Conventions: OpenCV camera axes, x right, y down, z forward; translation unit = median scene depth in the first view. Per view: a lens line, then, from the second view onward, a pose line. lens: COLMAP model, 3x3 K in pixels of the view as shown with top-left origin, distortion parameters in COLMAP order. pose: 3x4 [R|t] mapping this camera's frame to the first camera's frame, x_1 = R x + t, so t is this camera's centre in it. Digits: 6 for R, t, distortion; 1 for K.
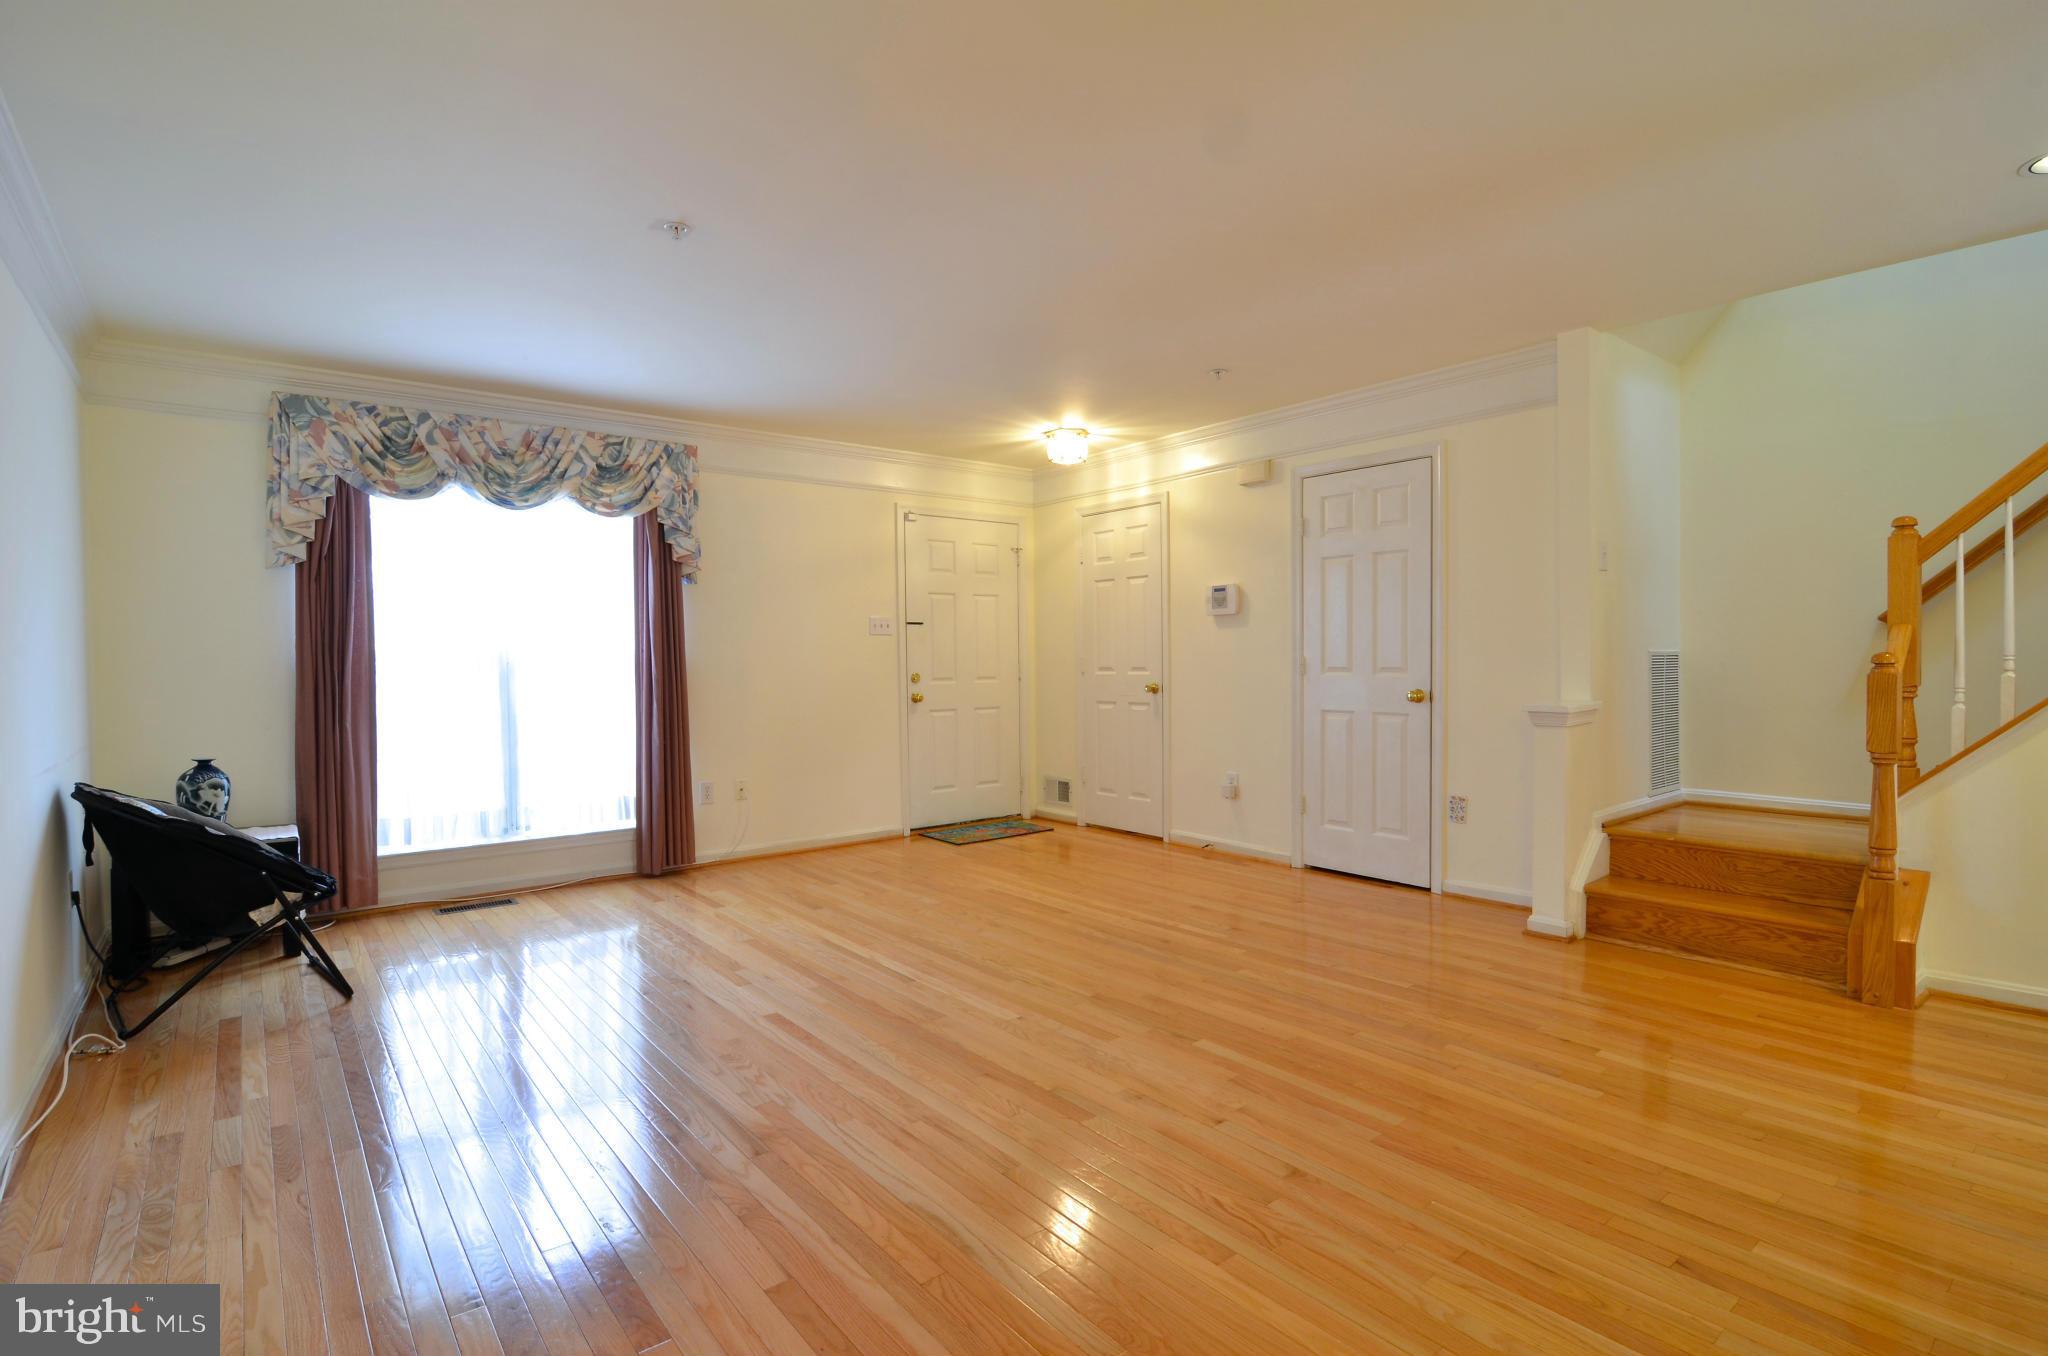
lens RADIAL K [[977.8, 0, 1027.1], [0, 977.8, 682.8], [0, 0, 1]] dist [-0.000864, -0.016165]
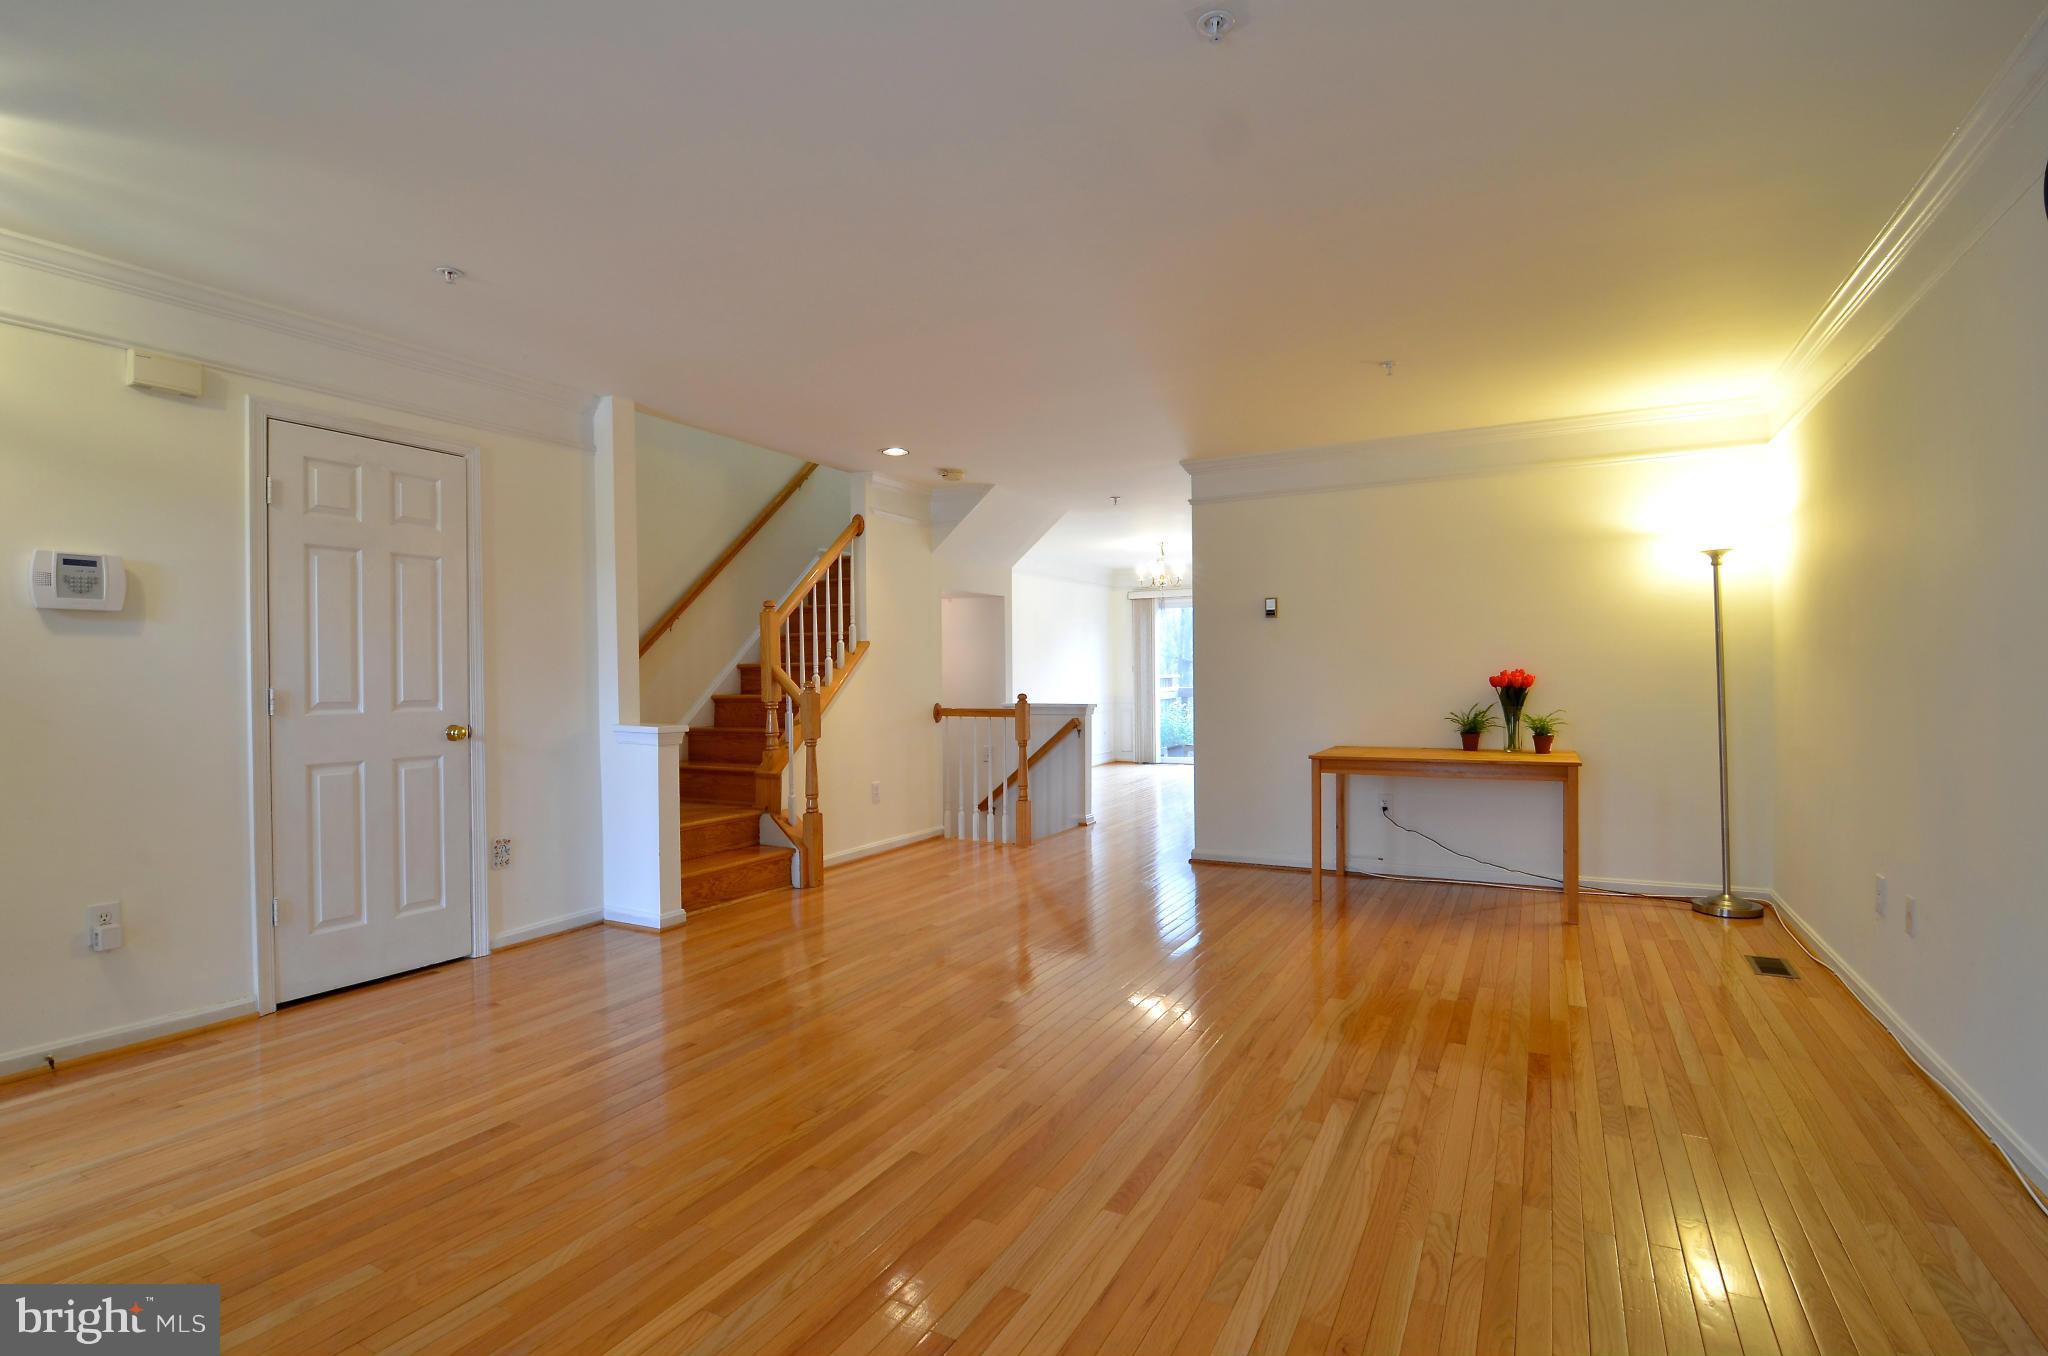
lens RADIAL K [[977.8, 0, 1027.1], [0, 977.8, 682.8], [0, 0, 1]] dist [-0.000864, -0.016165]
pose [[-0.395610, 0.008964, 0.918375, -0.737985], [0.039011, 0.999214, 0.007051, -0.021425], [-0.917590, 0.038616, -0.395649, 1.130996]]
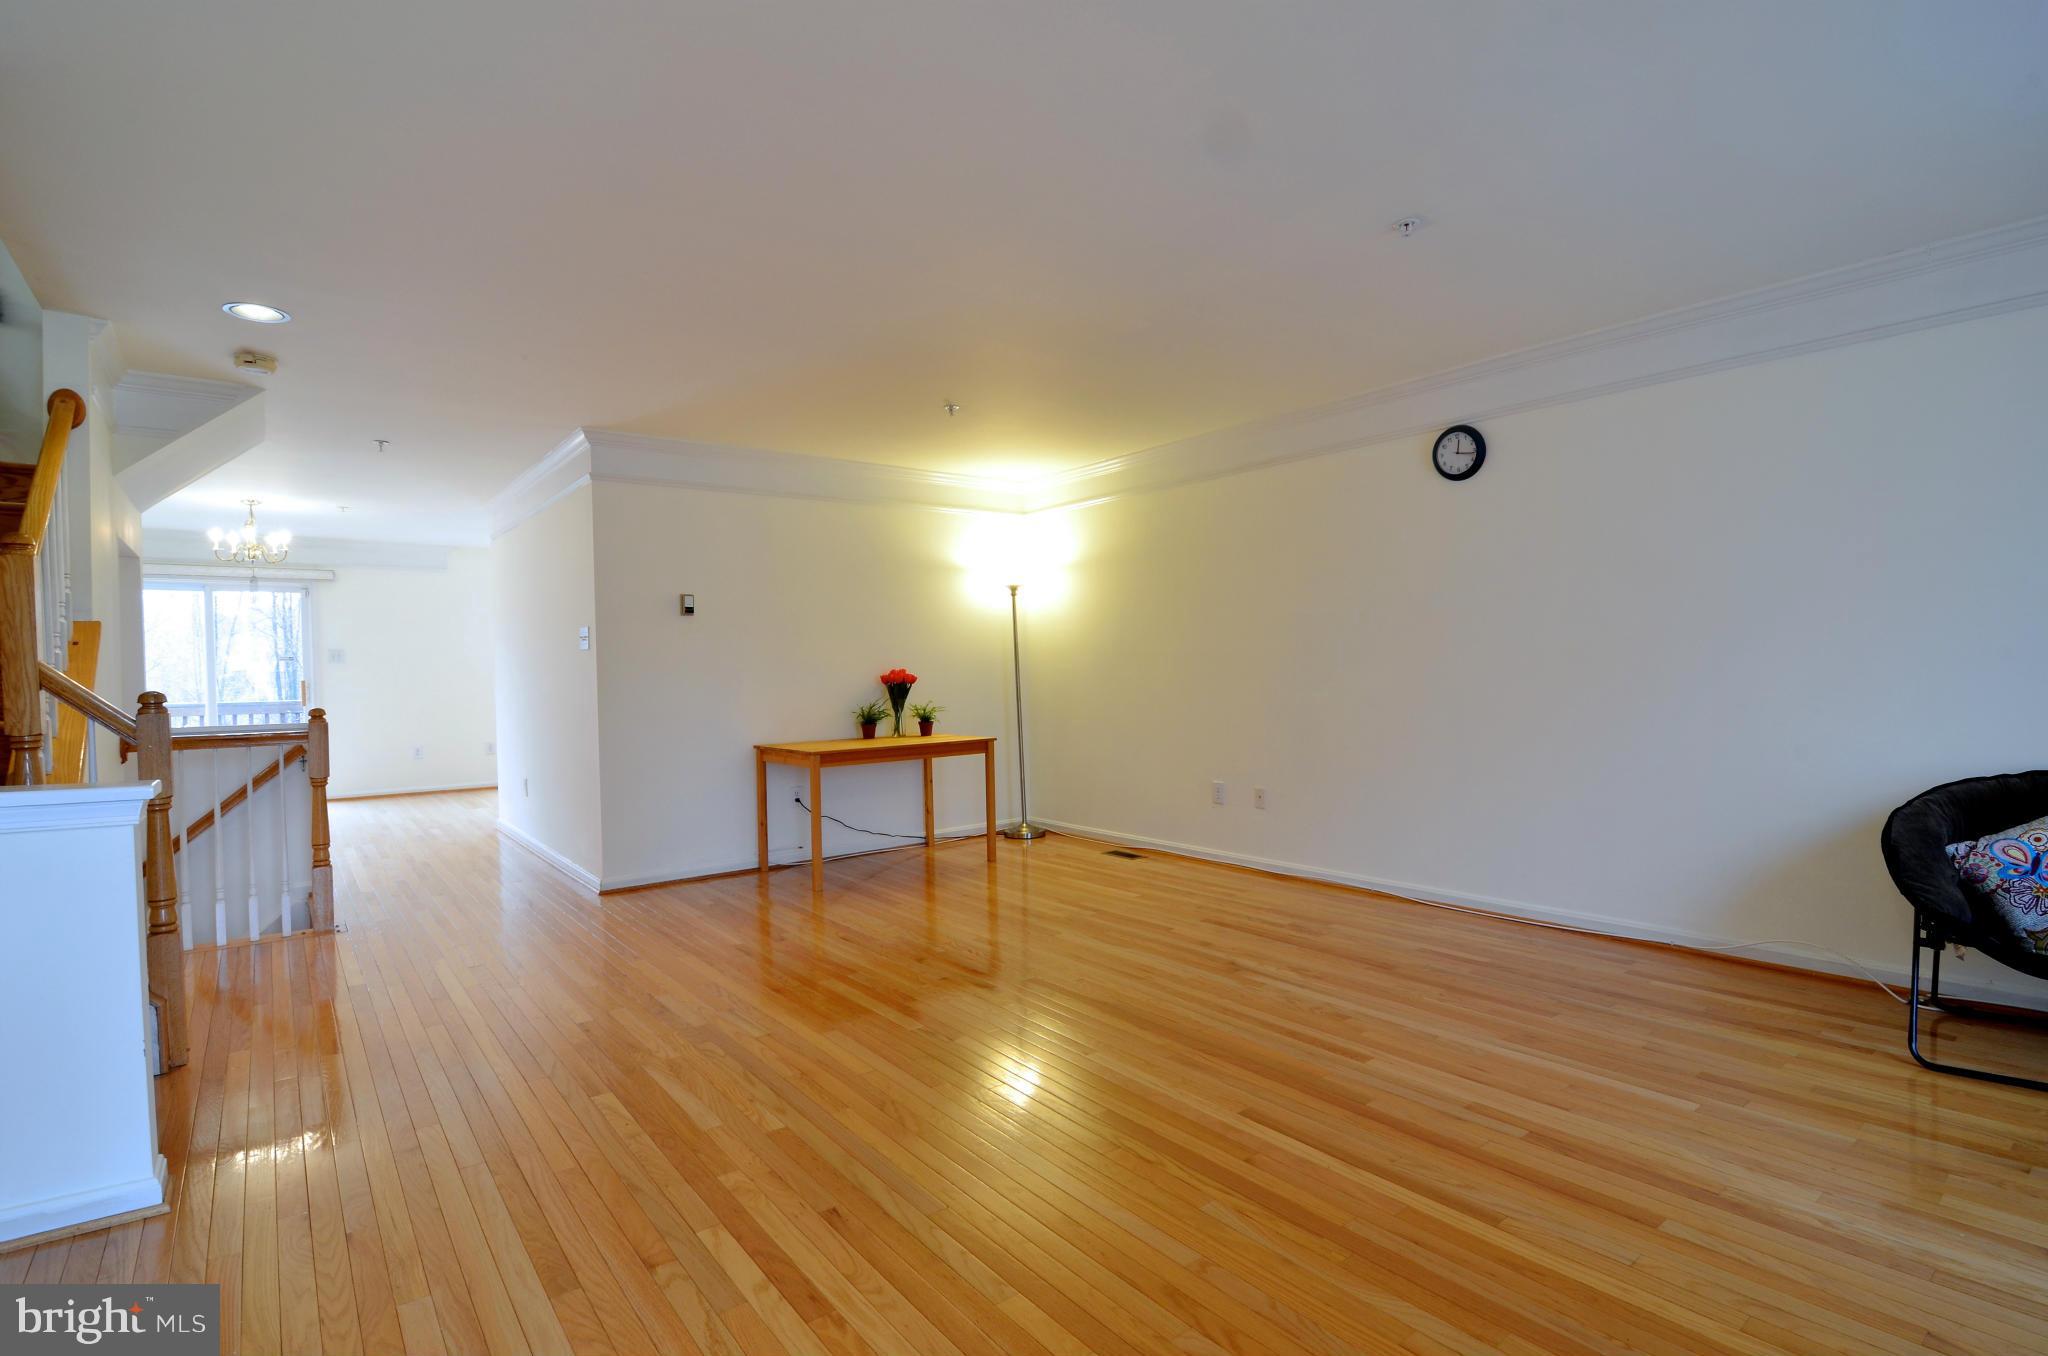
lens RADIAL K [[977.8, 0, 1027.1], [0, 977.8, 682.8], [0, 0, 1]] dist [-0.000864, -0.016165]
pose [[-0.999481, 0.029698, 0.012496, 0.022109], [0.030201, 0.998654, 0.042166, -0.044157], [-0.011227, 0.042521, -0.999032, 1.630795]]
